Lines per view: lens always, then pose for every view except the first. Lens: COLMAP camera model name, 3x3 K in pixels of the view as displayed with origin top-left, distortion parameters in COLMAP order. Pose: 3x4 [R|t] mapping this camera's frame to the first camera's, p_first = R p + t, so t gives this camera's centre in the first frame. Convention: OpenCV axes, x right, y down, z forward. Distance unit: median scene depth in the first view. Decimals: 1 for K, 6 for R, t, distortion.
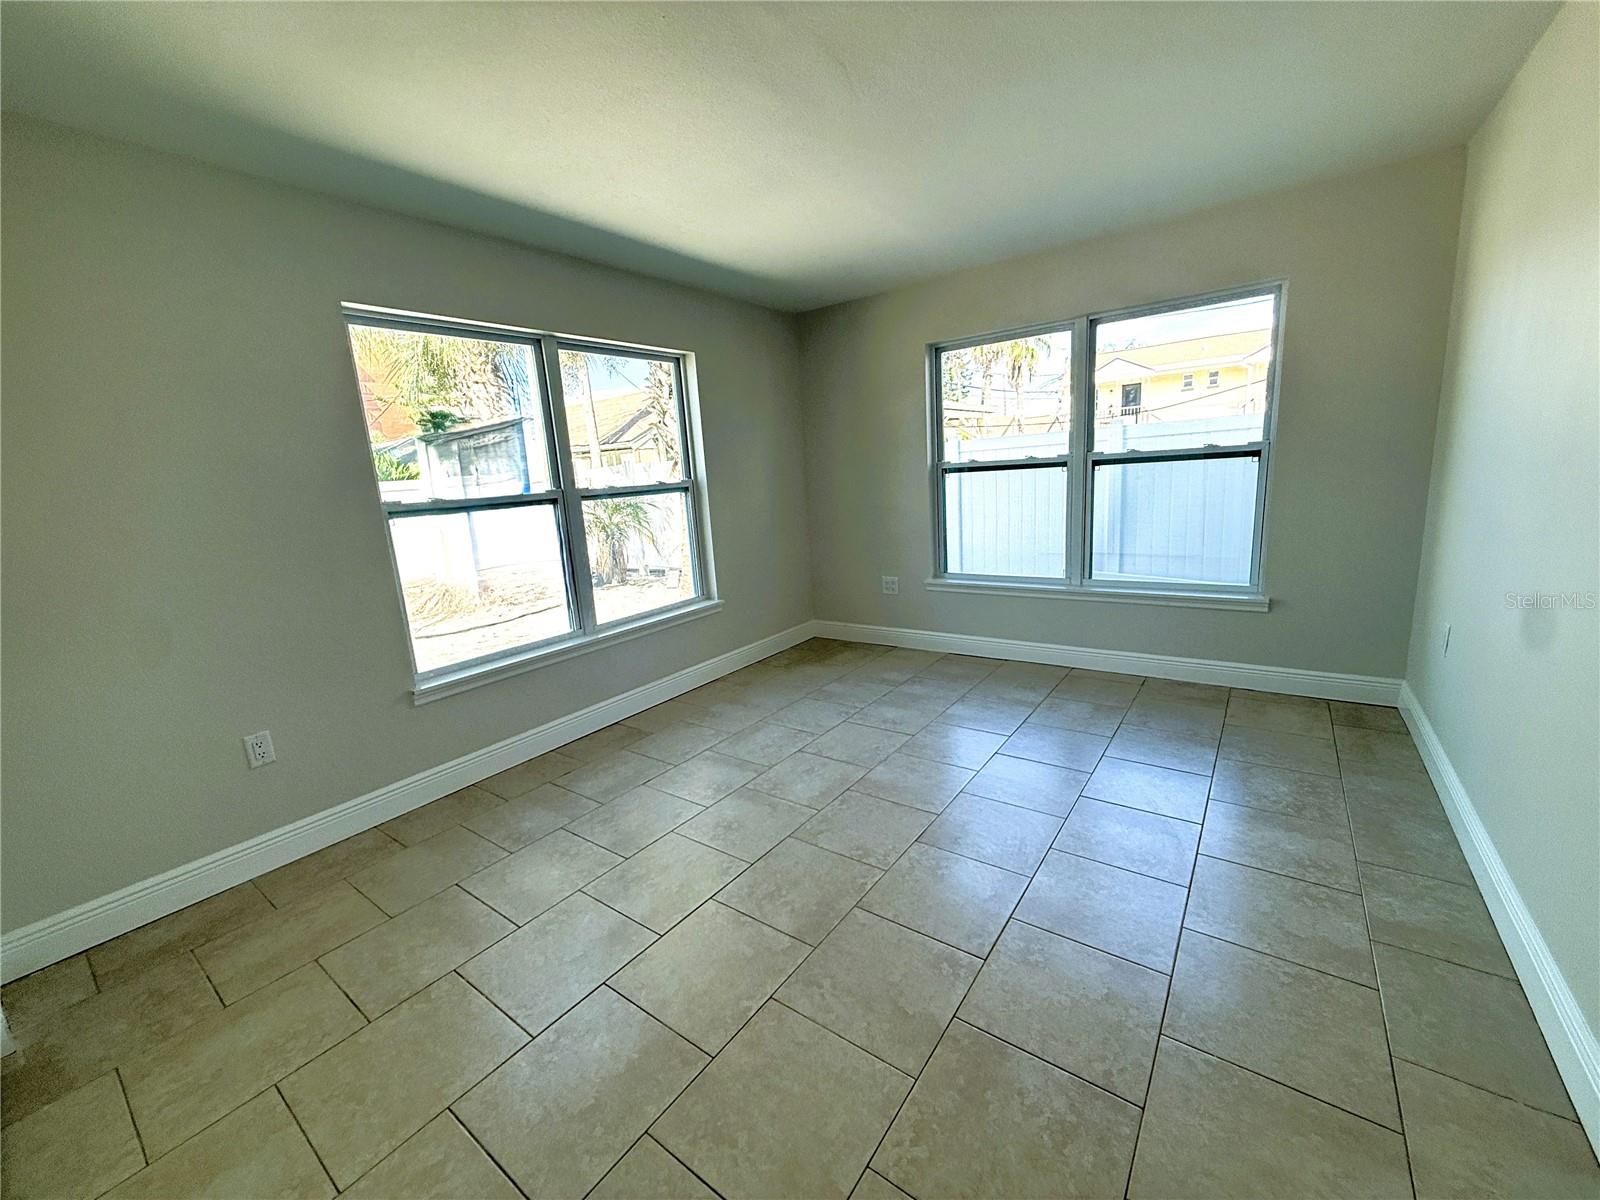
lens RADIAL K [[647.2, 0, 790.5], [0, 647.2, 592.4], [0, 0, 1]] dist [0.000698, 0.000145]
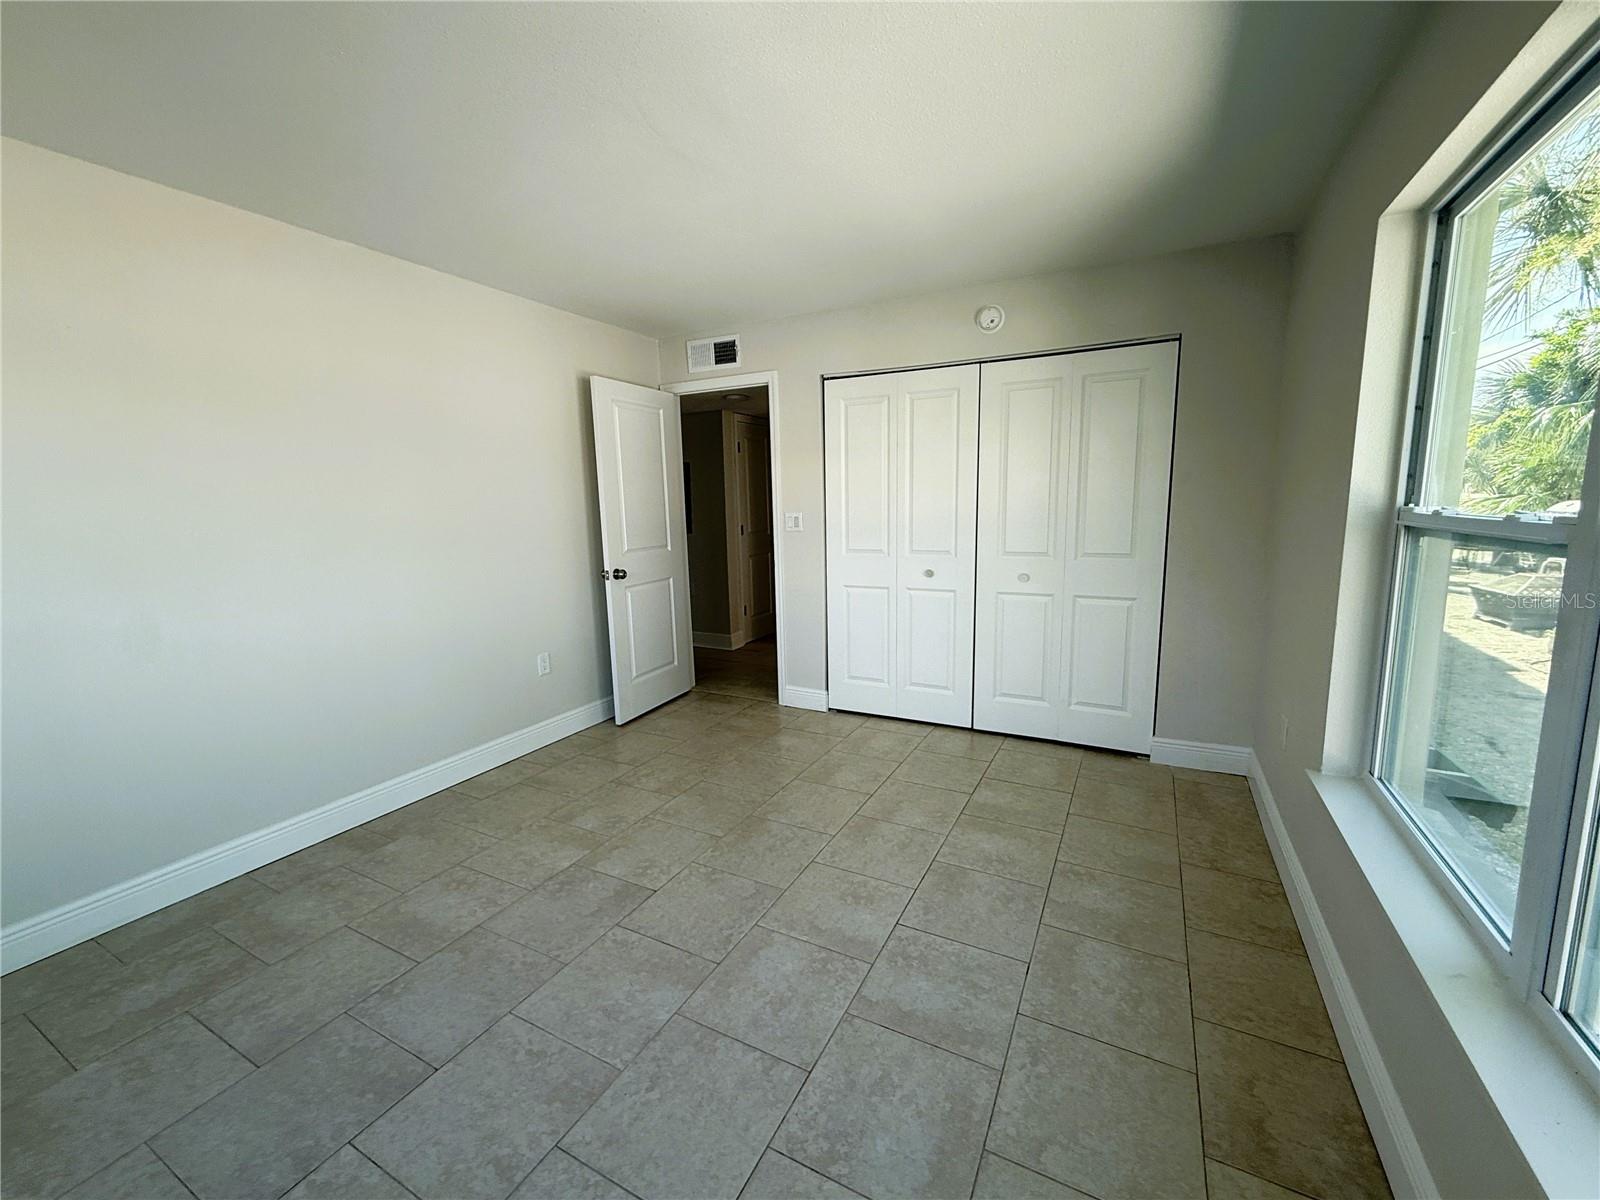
lens RADIAL K [[647.2, 0, 801.3], [0, 647.2, 601.9], [0, 0, 1]] dist [0.000698, 0.000145]
pose [[-0.982650, 0.112042, -0.147804, 0.065454], [0.054699, 0.936536, 0.346277, -0.336624], [0.177221, 0.332184, -0.926416, 1.662812]]
